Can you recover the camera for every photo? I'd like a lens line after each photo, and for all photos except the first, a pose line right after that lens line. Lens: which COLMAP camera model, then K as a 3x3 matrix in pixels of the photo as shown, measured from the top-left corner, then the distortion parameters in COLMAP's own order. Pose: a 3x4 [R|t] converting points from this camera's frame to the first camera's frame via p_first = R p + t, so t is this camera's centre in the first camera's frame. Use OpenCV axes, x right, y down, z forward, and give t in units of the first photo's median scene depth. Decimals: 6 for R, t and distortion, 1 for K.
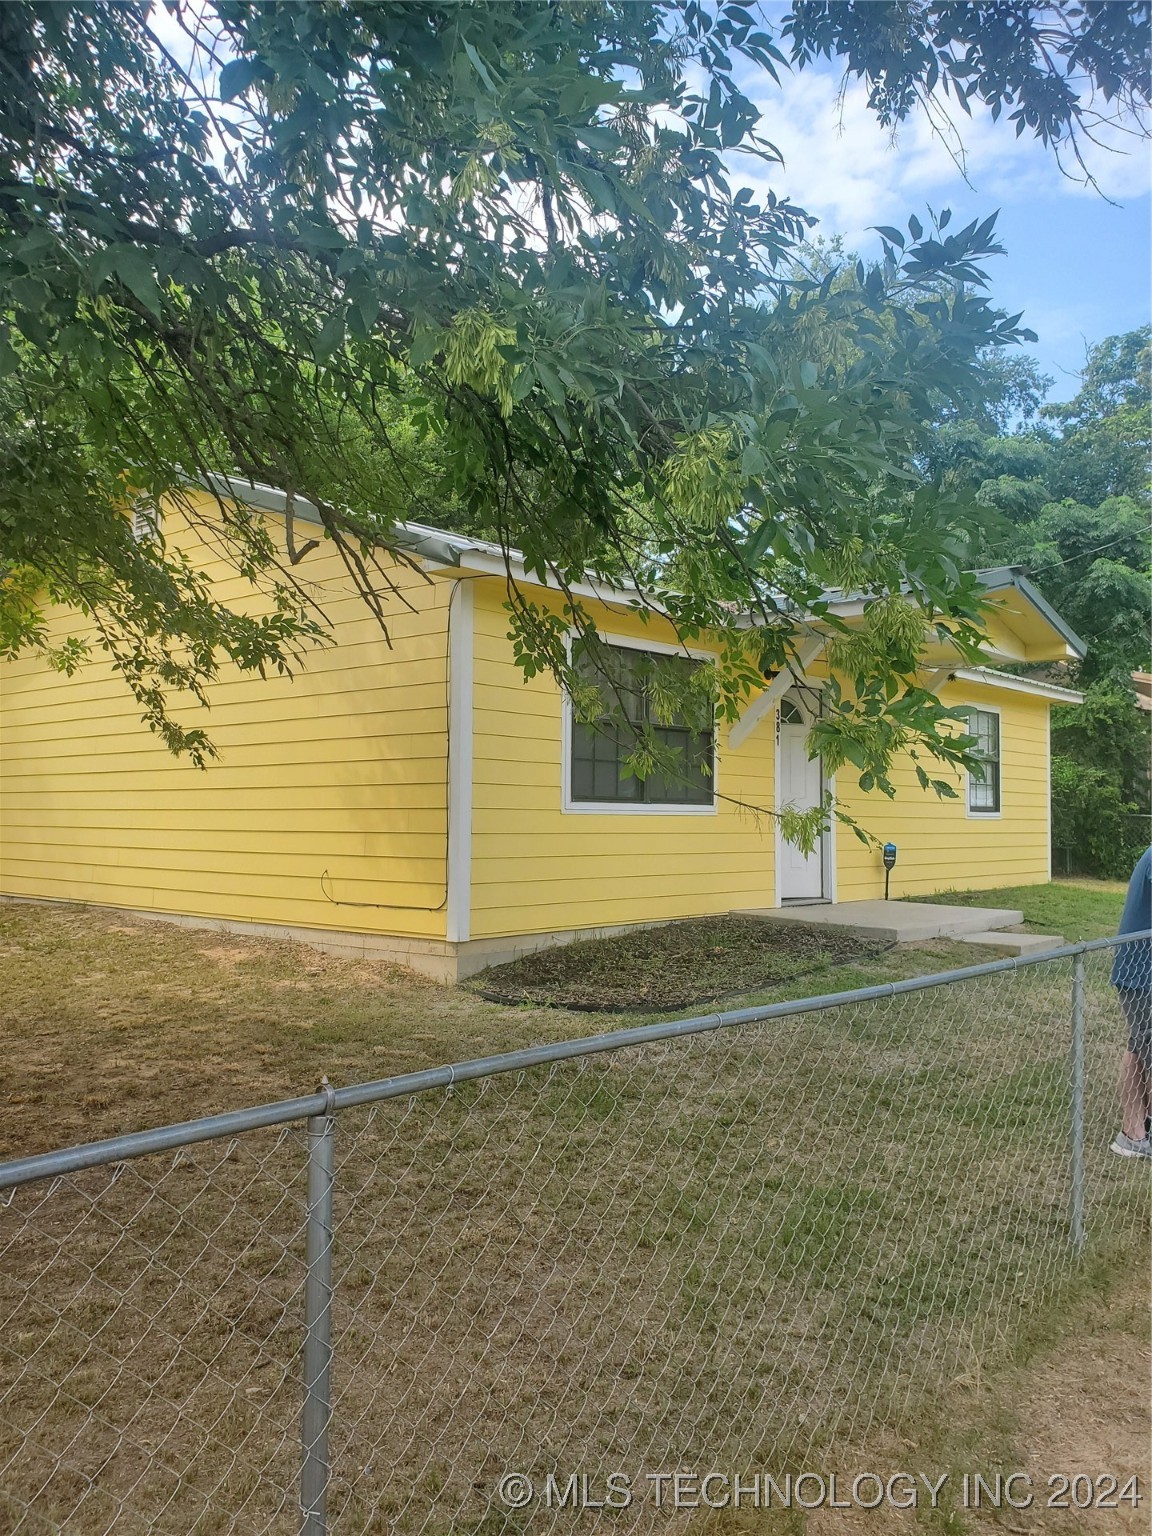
lens RADIAL K [[1188.8, 0, 581.7], [0, 1188.8, 766.5], [0, 0, 1]] dist [0.030197, -0.019799]
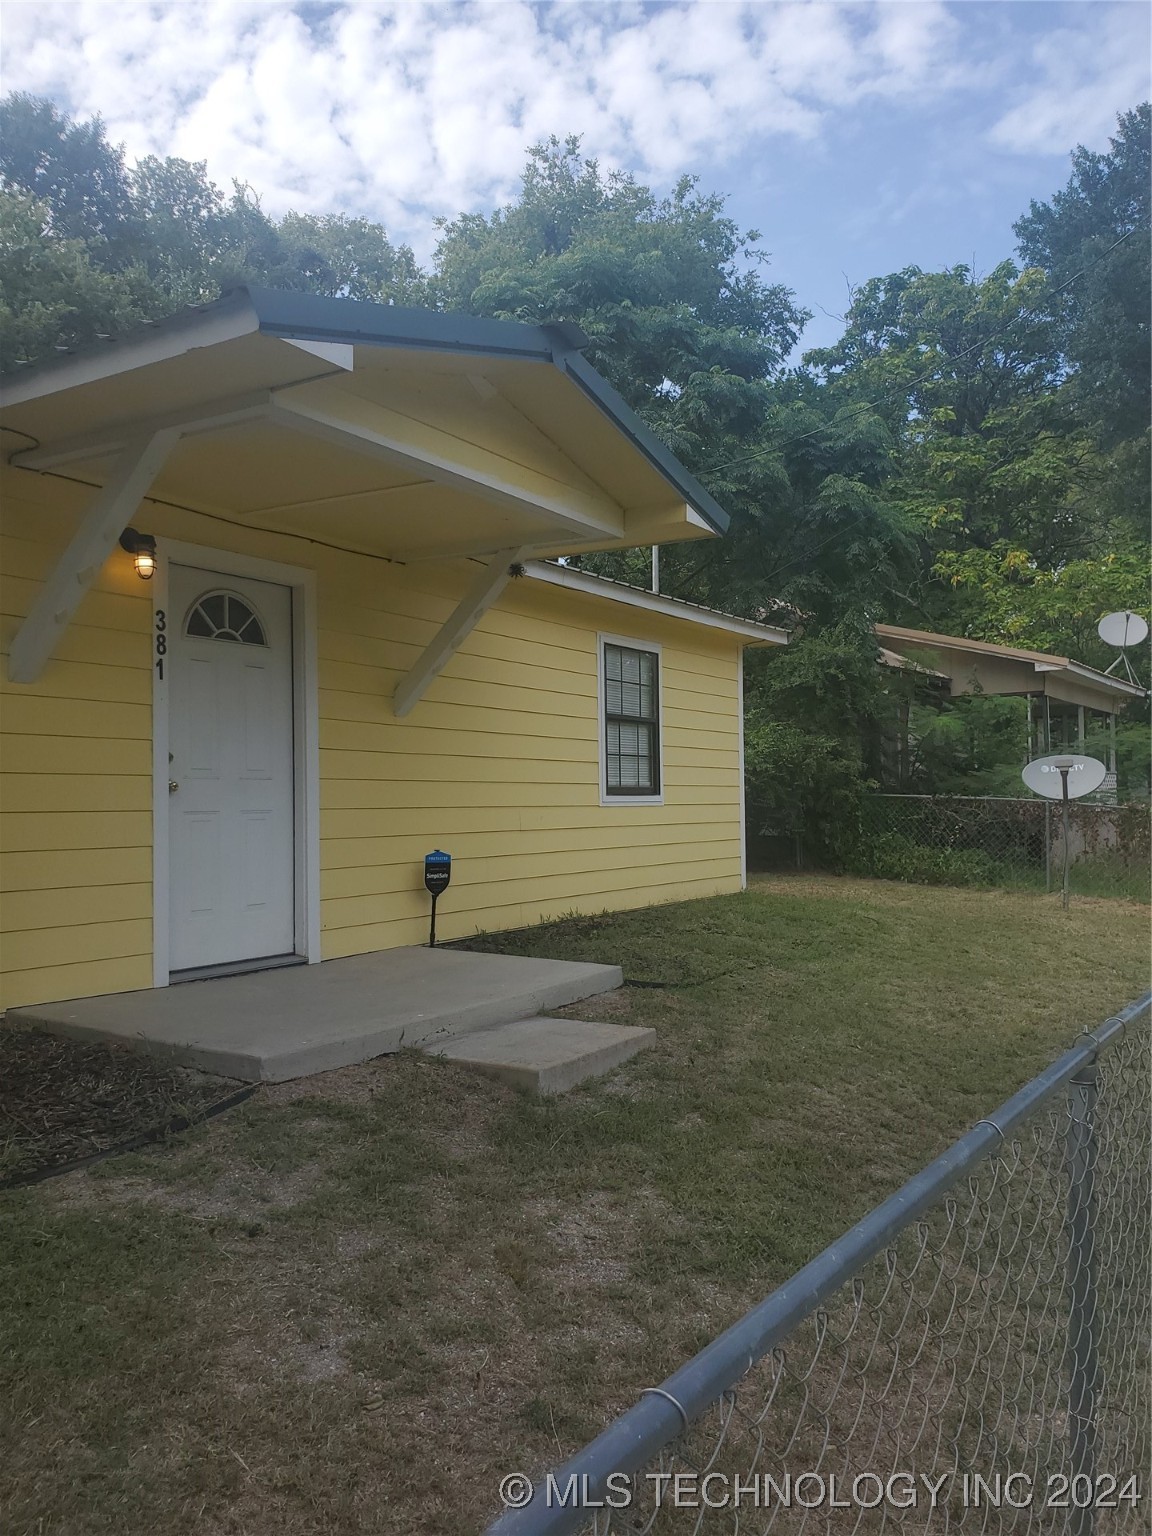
lens RADIAL K [[1188.8, 0, 576.4], [0, 1188.8, 770.8], [0, 0, 1]] dist [0.030197, -0.019799]
pose [[0.988608, -0.014792, 0.149785, 0.143568], [0.012506, 0.999791, 0.016193, 0.009078], [-0.149993, -0.014136, 0.988586, 0.237700]]
